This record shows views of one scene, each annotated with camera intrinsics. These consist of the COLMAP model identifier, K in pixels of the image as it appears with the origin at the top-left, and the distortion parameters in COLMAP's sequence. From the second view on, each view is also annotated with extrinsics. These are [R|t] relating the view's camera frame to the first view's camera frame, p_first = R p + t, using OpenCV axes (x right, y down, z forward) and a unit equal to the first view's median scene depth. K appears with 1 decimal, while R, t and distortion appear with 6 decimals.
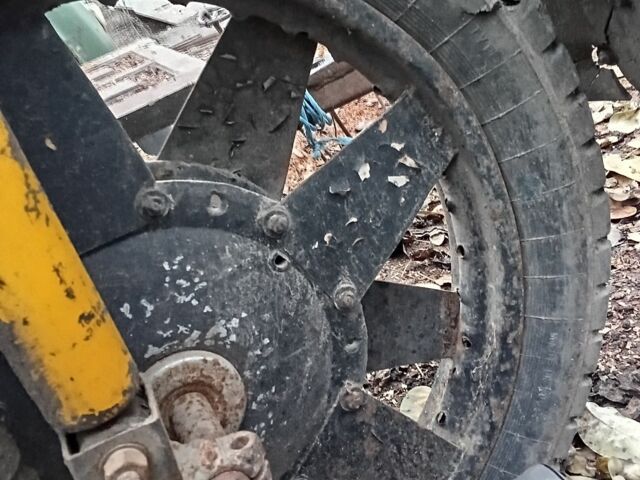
lens RADIAL K [[624.6, 0, 320.0], [0, 624.6, 240.0], [0, 0, 1]] dist [0.006463, -0.010479]
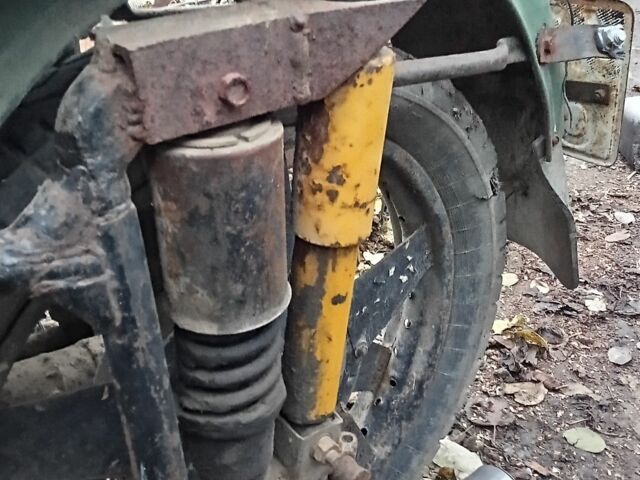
lens RADIAL K [[624.6, 0, 320.0], [0, 624.6, 240.0], [0, 0, 1]] dist [0.006463, -0.010479]
pose [[0.896077, 0.205058, 0.393697, -0.609887], [-0.196925, 0.978492, -0.061436, -0.046024], [-0.397827, -0.022477, 0.917185, -0.304689]]
